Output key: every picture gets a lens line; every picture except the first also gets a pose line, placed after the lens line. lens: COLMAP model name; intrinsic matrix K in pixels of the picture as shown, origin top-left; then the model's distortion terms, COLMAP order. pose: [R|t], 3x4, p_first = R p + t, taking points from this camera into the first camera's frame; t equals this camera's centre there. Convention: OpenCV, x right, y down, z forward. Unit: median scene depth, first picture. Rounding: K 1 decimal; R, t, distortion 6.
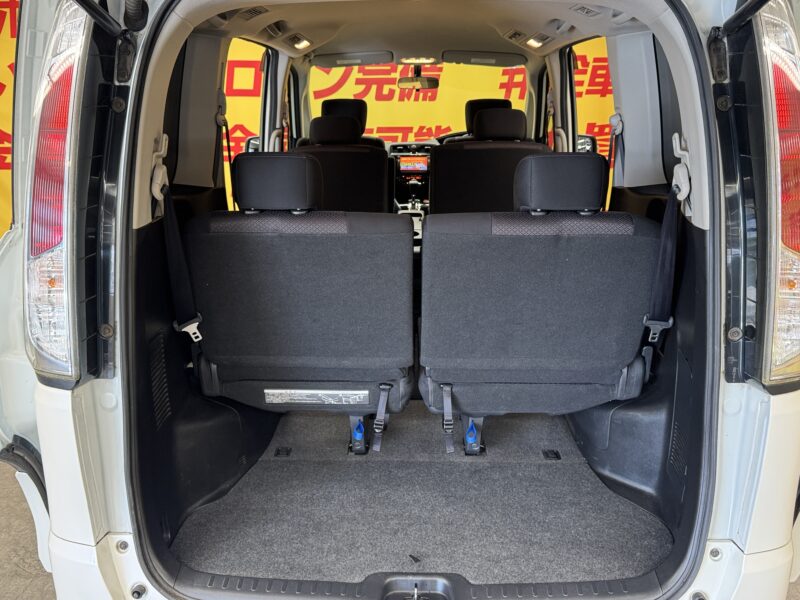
lens RADIAL K [[748.1, 0, 405.0], [0, 748.1, 302.0], [0, 0, 1]] dist [0.135911, 0.000000]
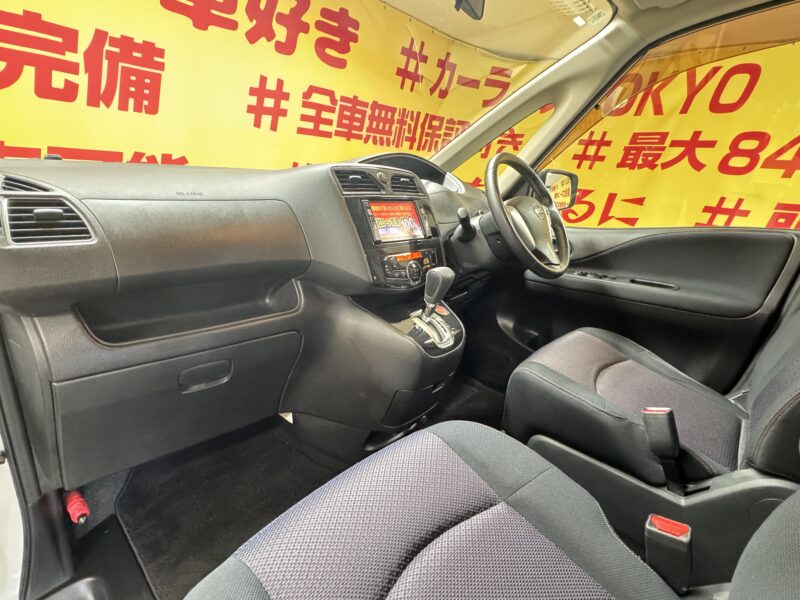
lens RADIAL K [[405.5, 0, 403.5], [0, 405.5, 301.9], [0, 0, 1]] dist [-0.002426, -0.000974]
pose [[0.639555, -0.181159, 0.747095, -0.114699], [0.139170, 0.983063, 0.119240, -0.120264], [-0.756043, 0.027712, 0.653935, 0.618748]]
